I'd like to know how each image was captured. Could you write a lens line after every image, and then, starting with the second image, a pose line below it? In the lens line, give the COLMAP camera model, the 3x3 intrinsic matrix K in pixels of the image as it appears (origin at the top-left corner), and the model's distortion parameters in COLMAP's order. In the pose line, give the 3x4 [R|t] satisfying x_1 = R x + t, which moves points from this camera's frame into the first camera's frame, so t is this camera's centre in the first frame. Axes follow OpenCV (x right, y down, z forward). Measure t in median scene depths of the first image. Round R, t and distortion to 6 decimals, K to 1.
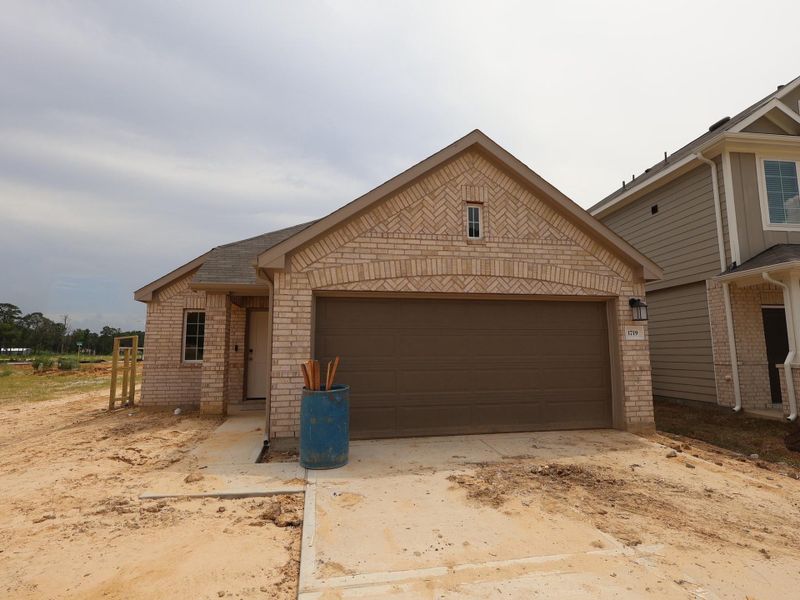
lens RADIAL K [[421.1, 0, 401.3], [0, 421.1, 300.5], [0, 0, 1]] dist [-0.002415, 0.001286]
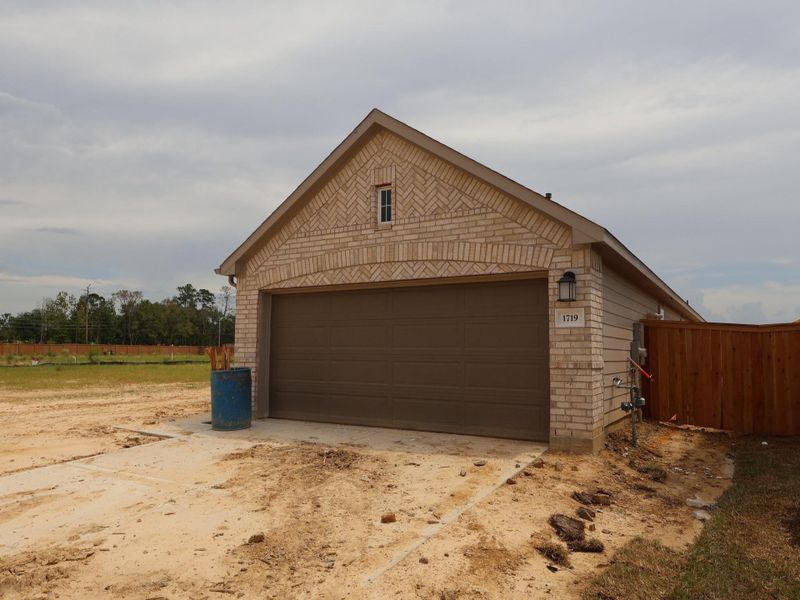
lens RADIAL K [[575.8, 0, 400.0], [0, 575.8, 300.9], [0, 0, 1]] dist [-0.003359, -0.001239]
pose [[0.744803, -0.047397, -0.665599, 1.048417], [0.068468, 0.997638, 0.005573, 0.021828], [0.663762, -0.049723, 0.746289, 0.047849]]
